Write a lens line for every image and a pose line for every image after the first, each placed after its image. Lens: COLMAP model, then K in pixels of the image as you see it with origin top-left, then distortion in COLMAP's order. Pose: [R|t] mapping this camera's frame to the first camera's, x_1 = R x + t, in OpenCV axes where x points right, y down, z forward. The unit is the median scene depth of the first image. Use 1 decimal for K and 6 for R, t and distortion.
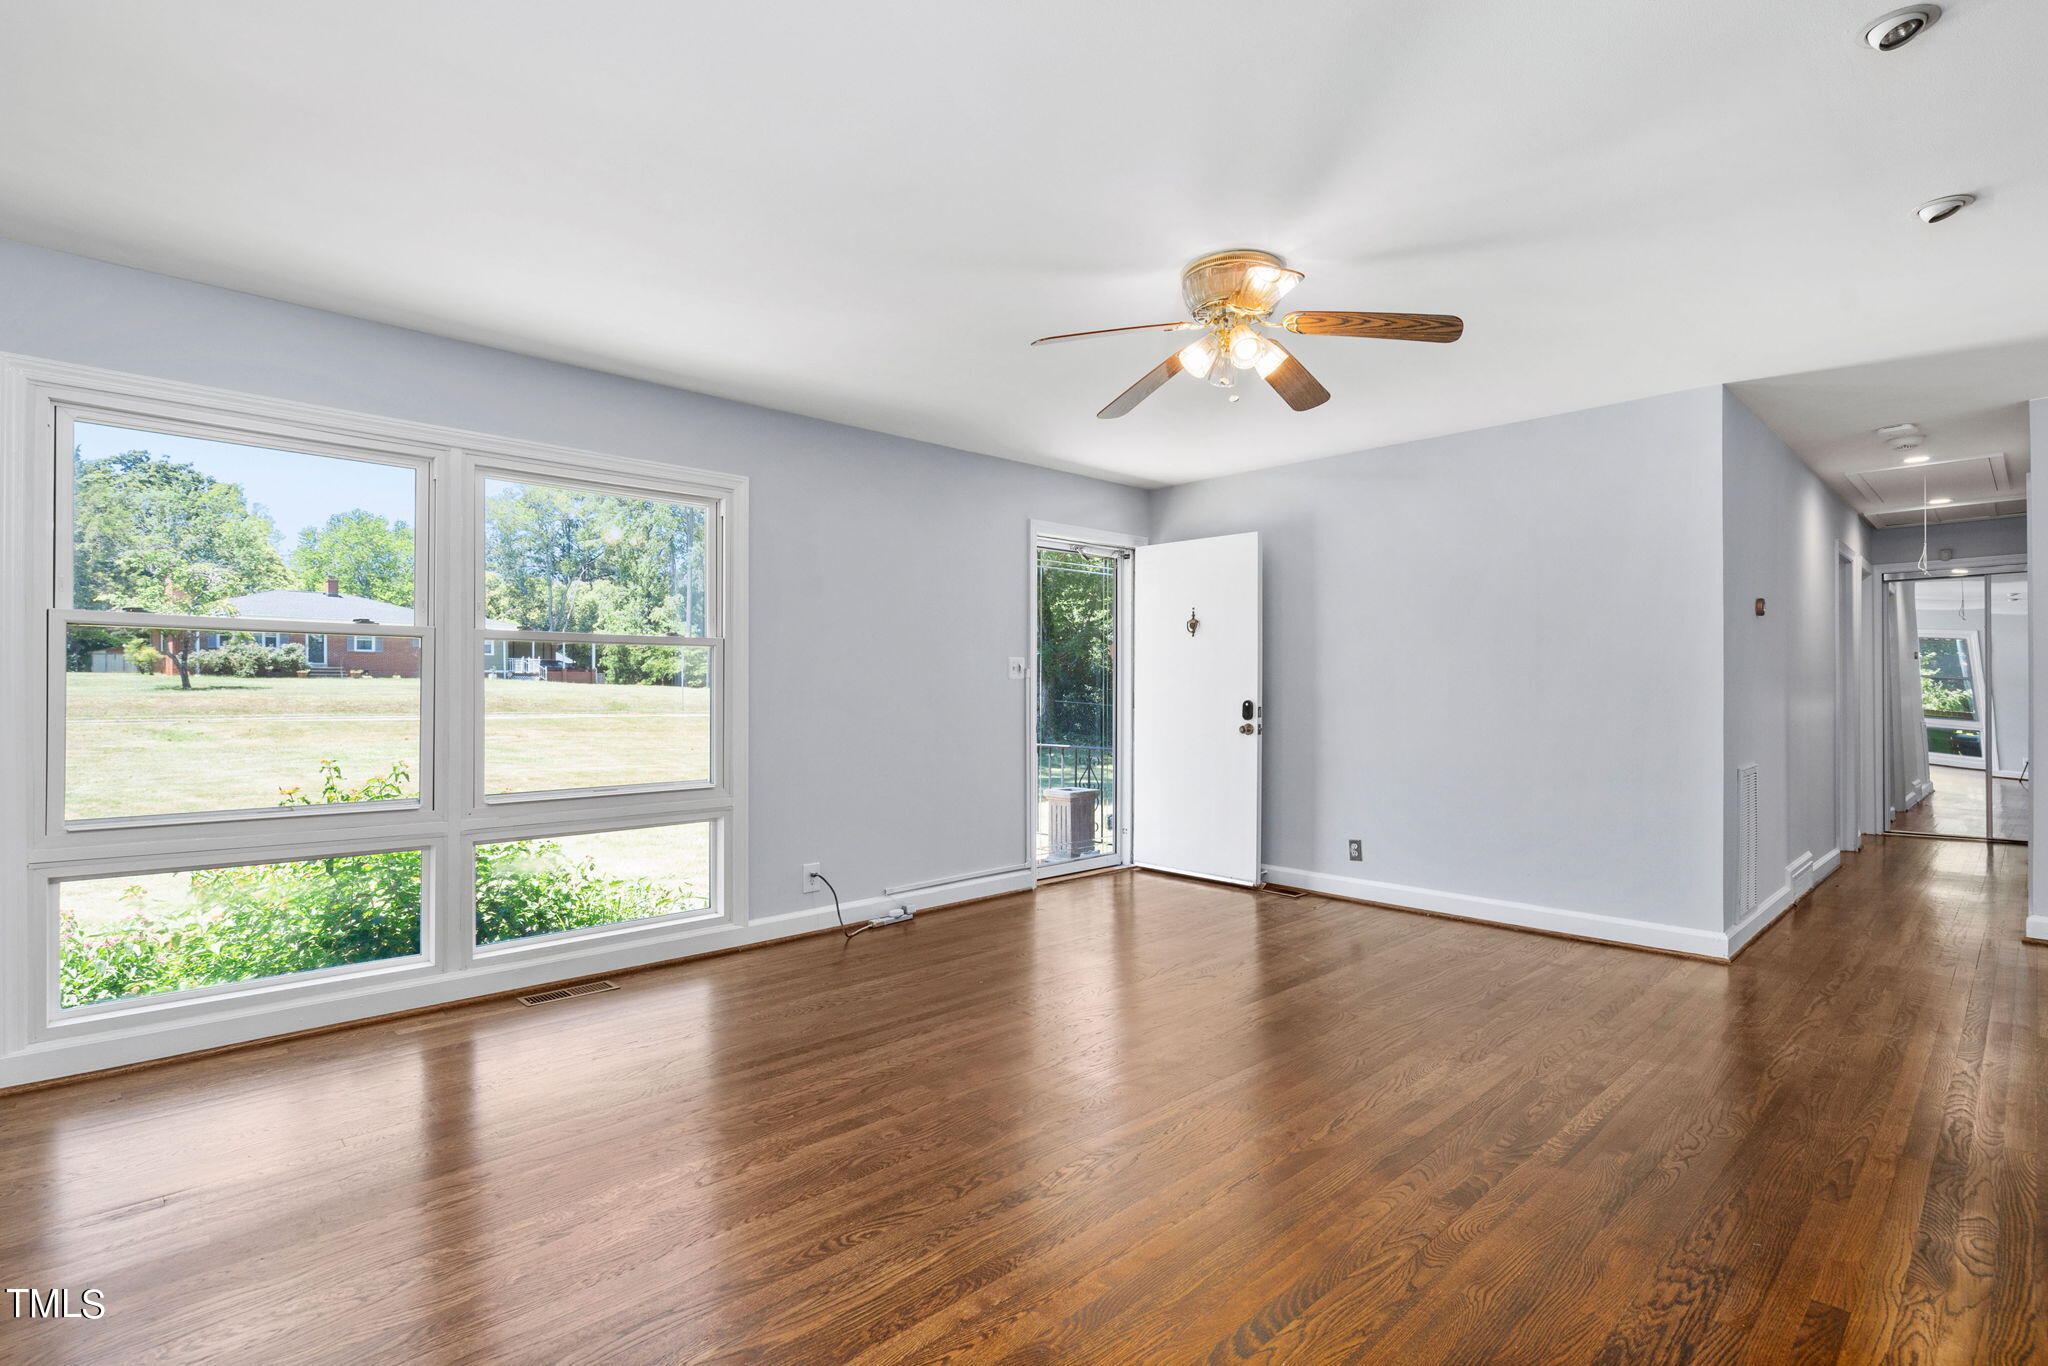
lens RADIAL K [[988.8, 0, 1011.8], [0, 988.8, 686.6], [0, 0, 1]] dist [-0.007353, 0.001688]
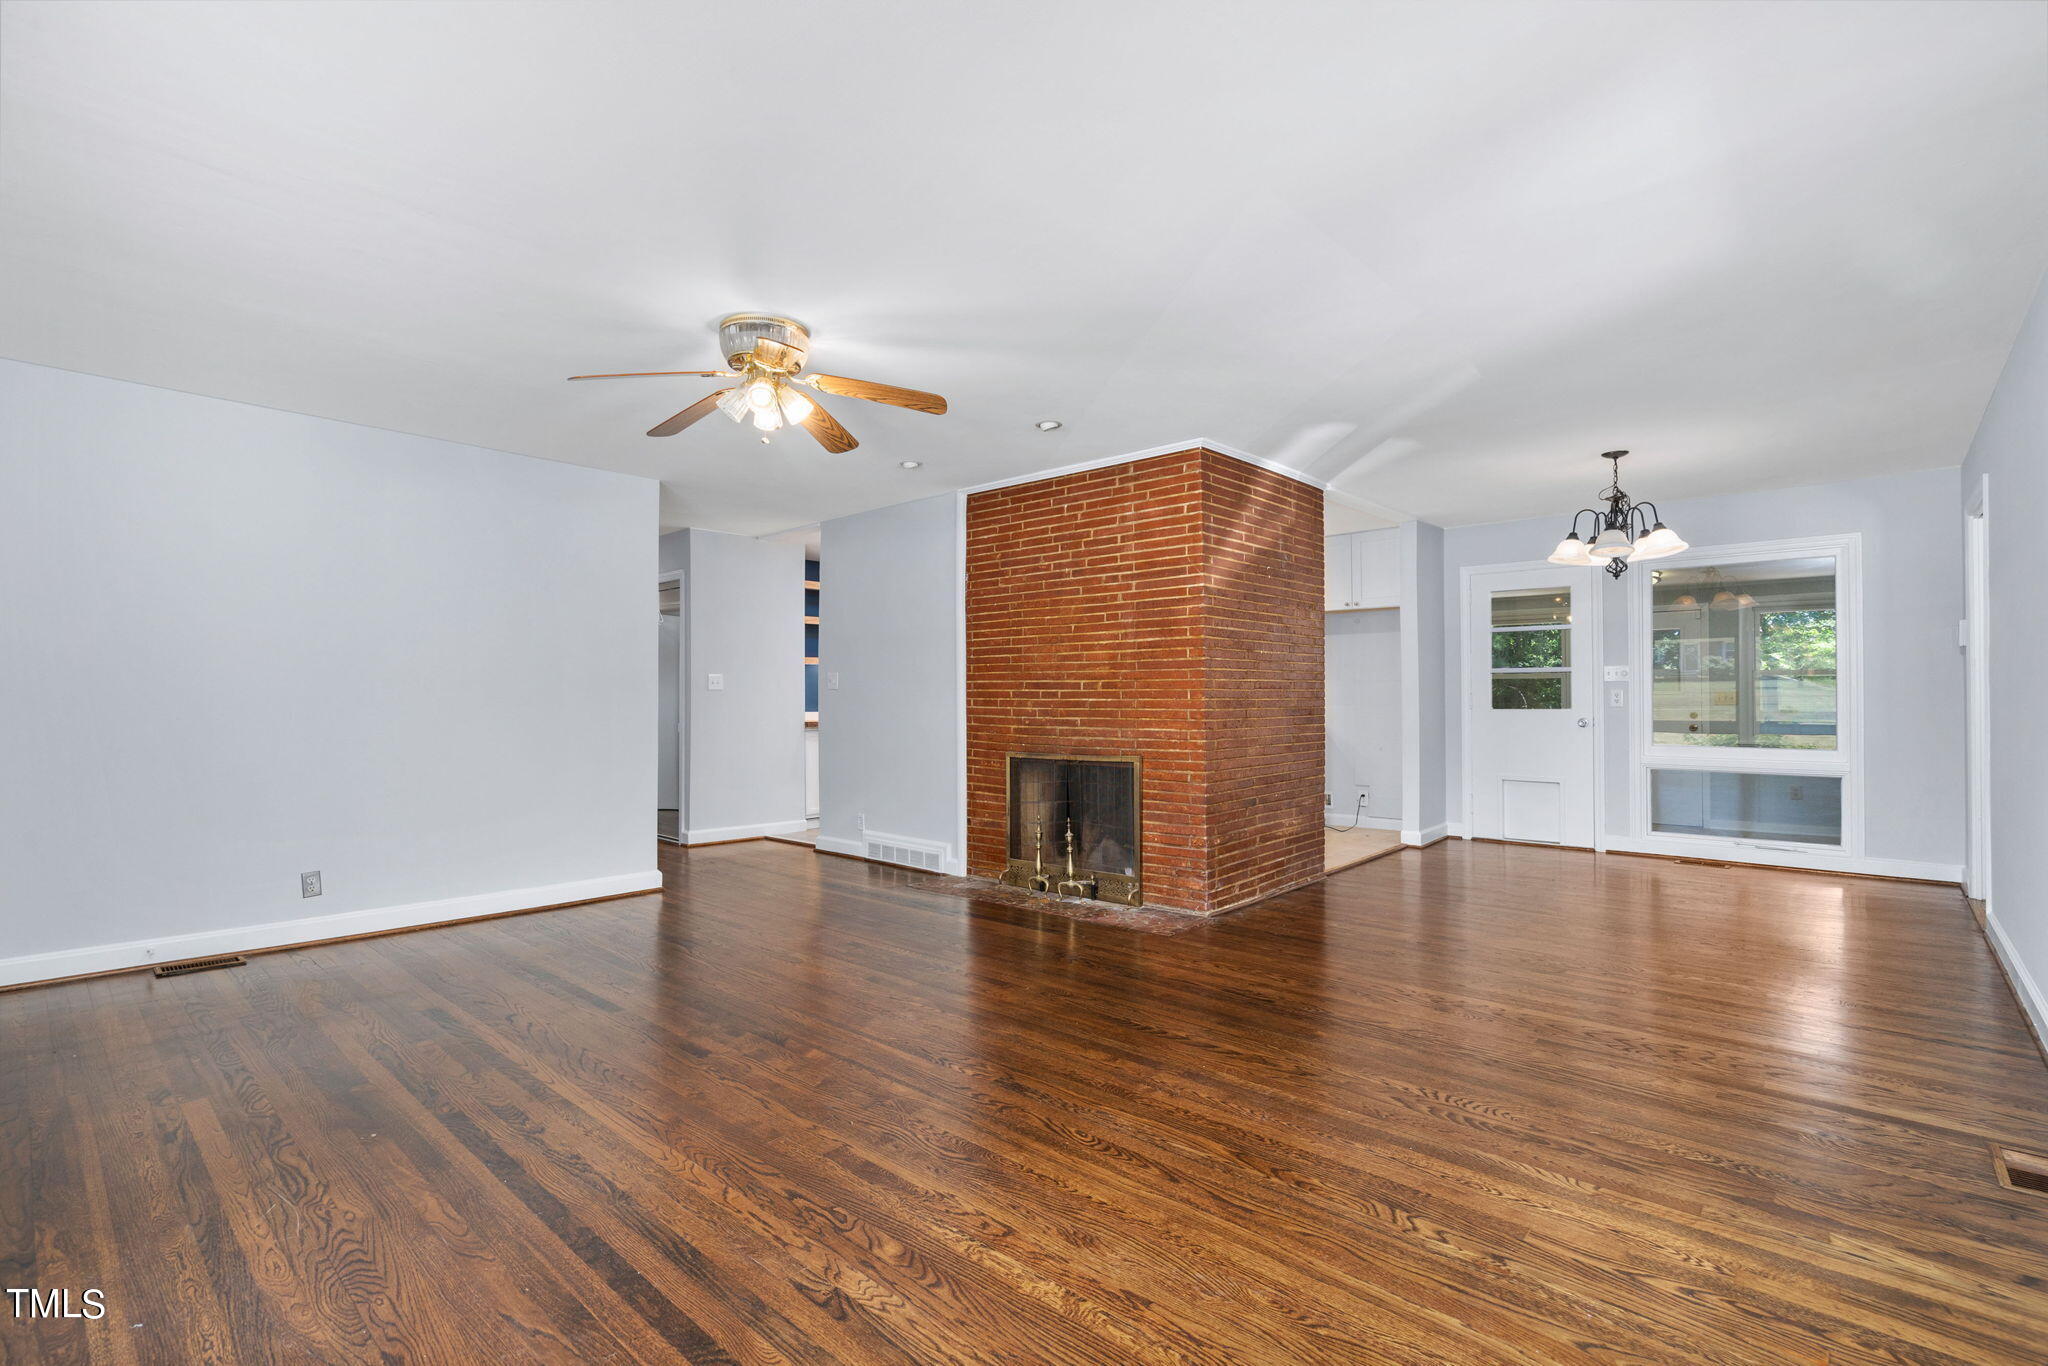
lens RADIAL K [[921.9, 0, 1013.2], [0, 921.9, 688.7], [0, 0, 1]] dist [-0.005076, 0.001950]
pose [[-0.060193, 0.006748, 0.998164, -0.530735], [-0.002231, 0.999974, -0.006895, -0.001824], [-0.998184, -0.002642, -0.060176, 0.467727]]
